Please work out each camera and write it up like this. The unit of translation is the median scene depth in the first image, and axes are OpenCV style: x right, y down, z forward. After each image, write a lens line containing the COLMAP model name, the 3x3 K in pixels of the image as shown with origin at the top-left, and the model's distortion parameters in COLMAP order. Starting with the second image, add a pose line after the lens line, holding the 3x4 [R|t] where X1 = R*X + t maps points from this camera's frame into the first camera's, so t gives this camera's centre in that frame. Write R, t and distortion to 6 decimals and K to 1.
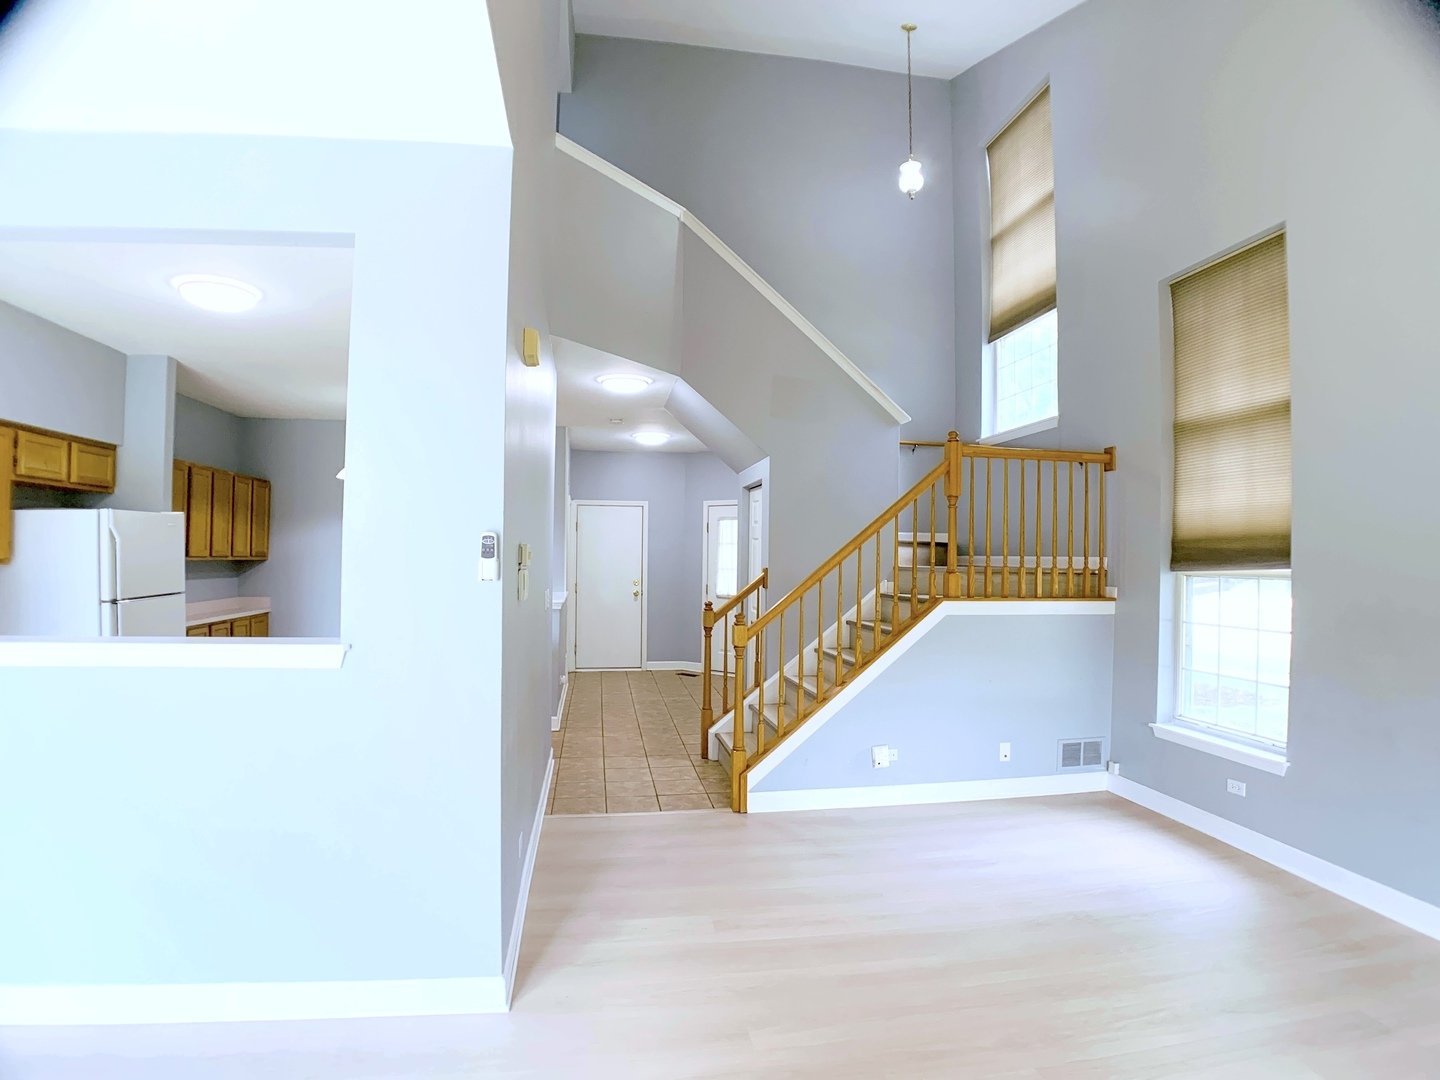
lens RADIAL K [[779.9, 0, 720.2], [0, 779.9, 548.8], [0, 0, 1]] dist [-0.086029, 0.011782]
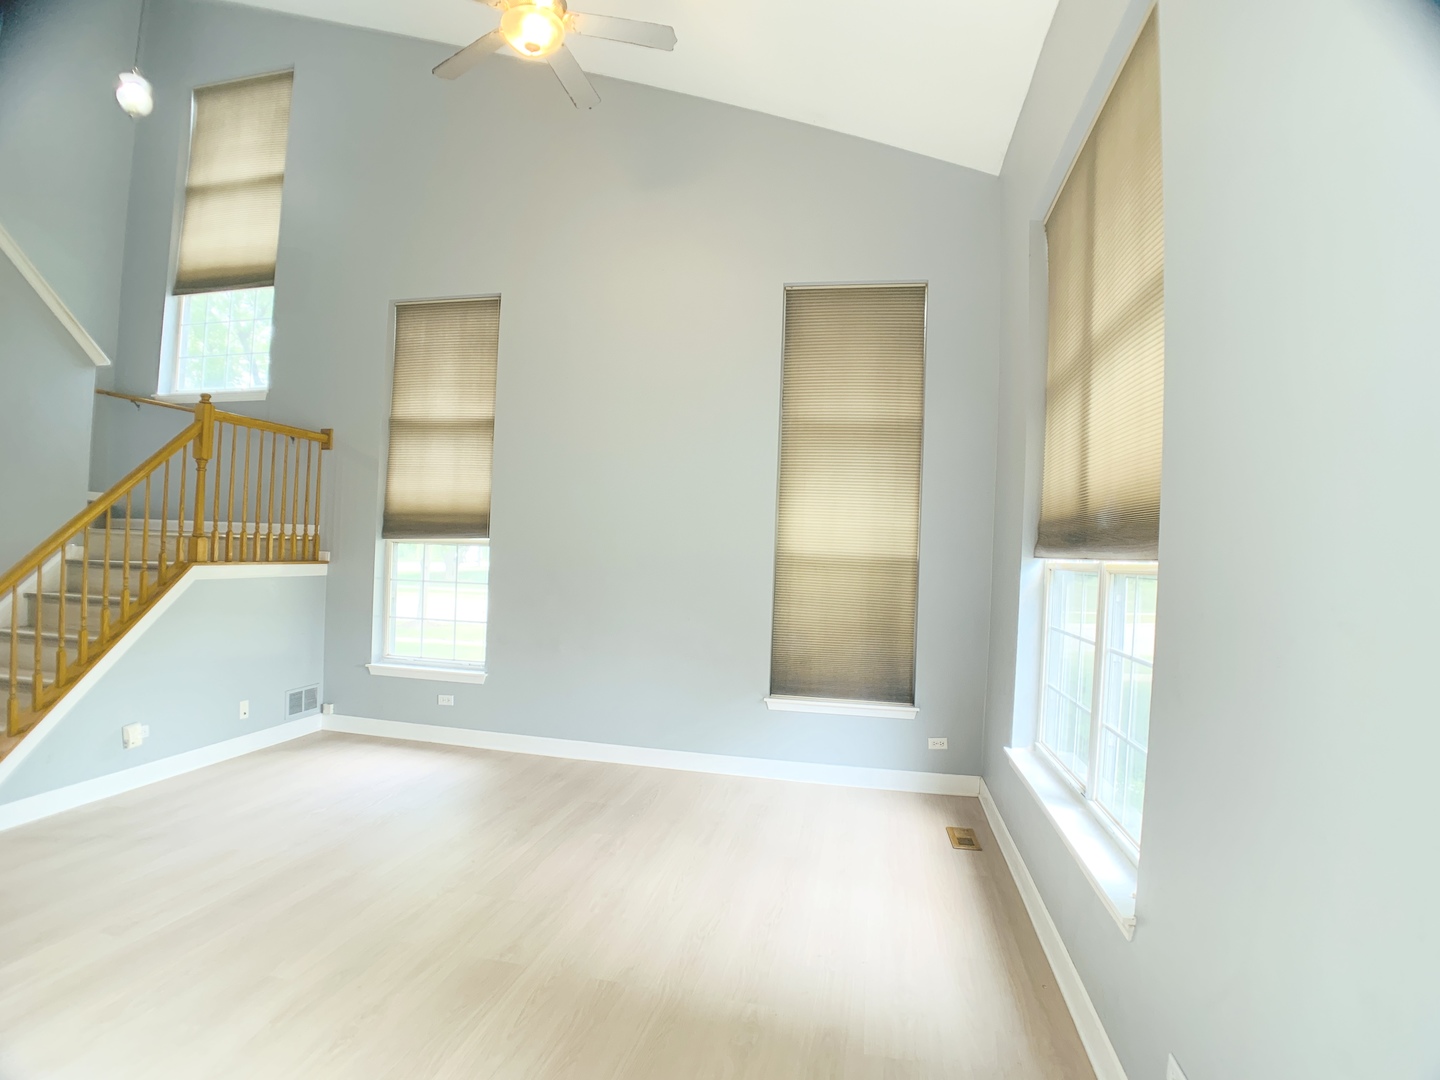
lens RADIAL K [[779.9, 0, 720.2], [0, 779.9, 548.8], [0, 0, 1]] dist [-0.086029, 0.011782]
pose [[0.361401, 0.000405, 0.932410, -0.343155], [-0.039819, 0.999094, 0.015000, 0.005417], [-0.931560, -0.042549, 0.361090, 0.037677]]
